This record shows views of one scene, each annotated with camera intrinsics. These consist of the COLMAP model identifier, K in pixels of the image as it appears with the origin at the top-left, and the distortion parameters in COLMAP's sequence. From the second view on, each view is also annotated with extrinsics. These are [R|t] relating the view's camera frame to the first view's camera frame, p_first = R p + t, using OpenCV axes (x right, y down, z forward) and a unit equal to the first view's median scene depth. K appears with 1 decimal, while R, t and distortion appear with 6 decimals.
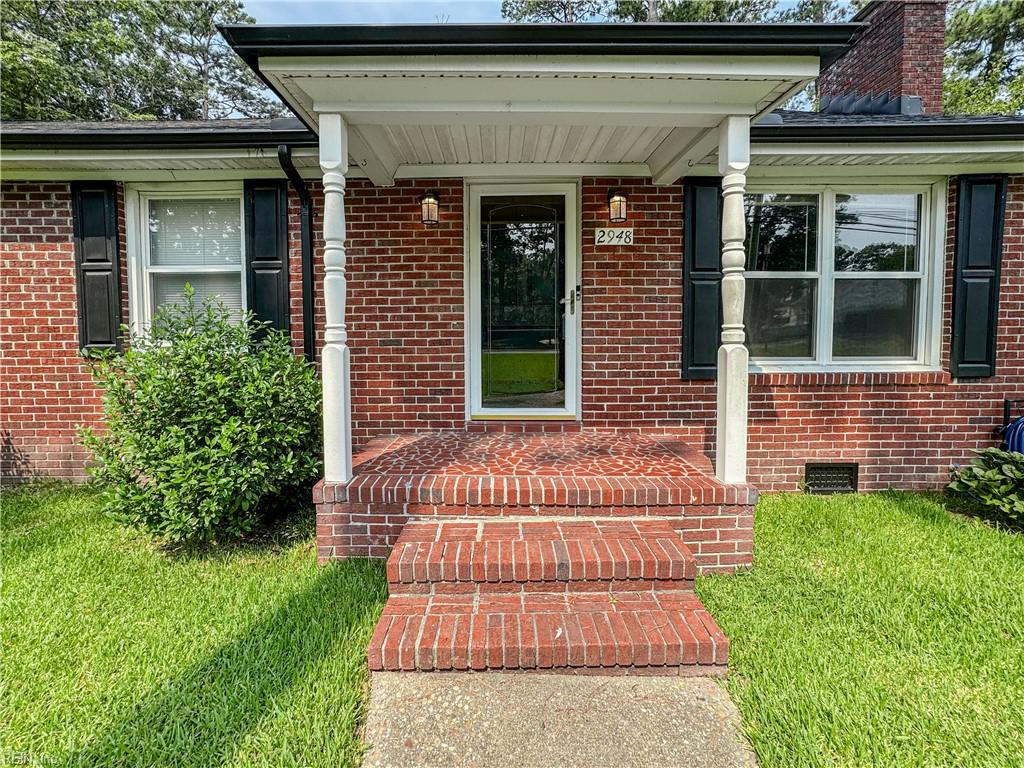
lens RADIAL K [[422.5, 0, 513.0], [0, 422.5, 376.1], [0, 0, 1]] dist [-0.033765, 0.015048]
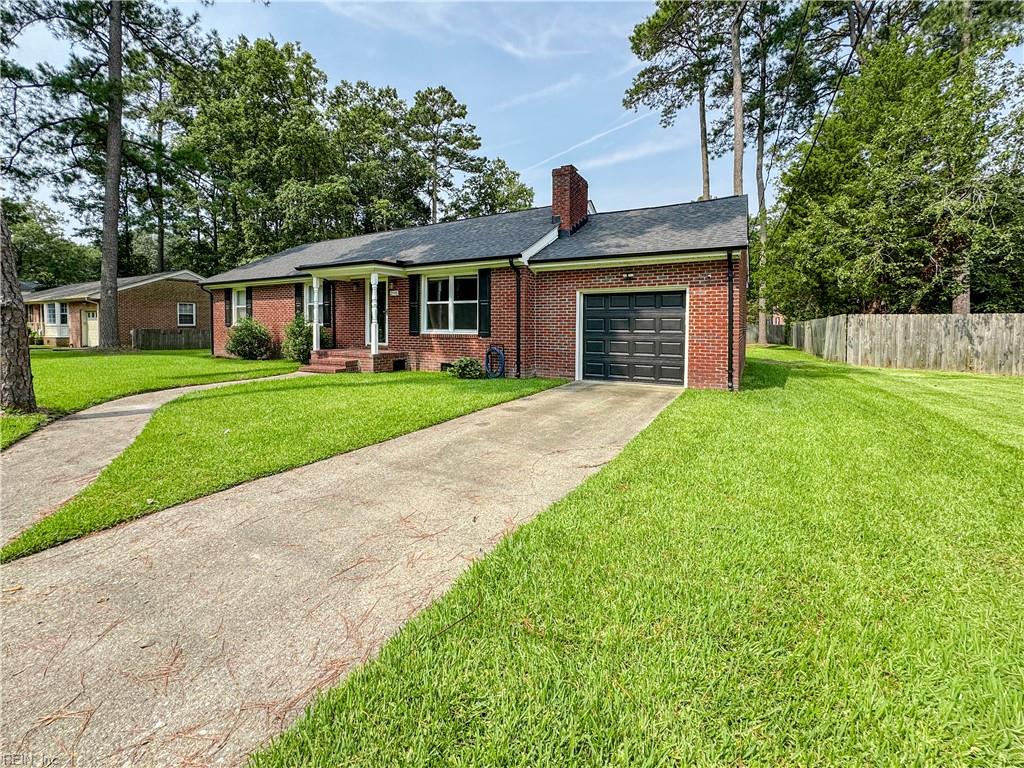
lens RADIAL K [[422.5, 0, 513.0], [0, 422.5, 376.1], [0, 0, 1]] dist [-0.033765, 0.015048]
pose [[0.866919, 0.072528, -0.493145, 2.775414], [-0.067054, 0.997334, 0.028803, 0.182052], [0.493919, 0.008097, 0.869470, -1.499849]]
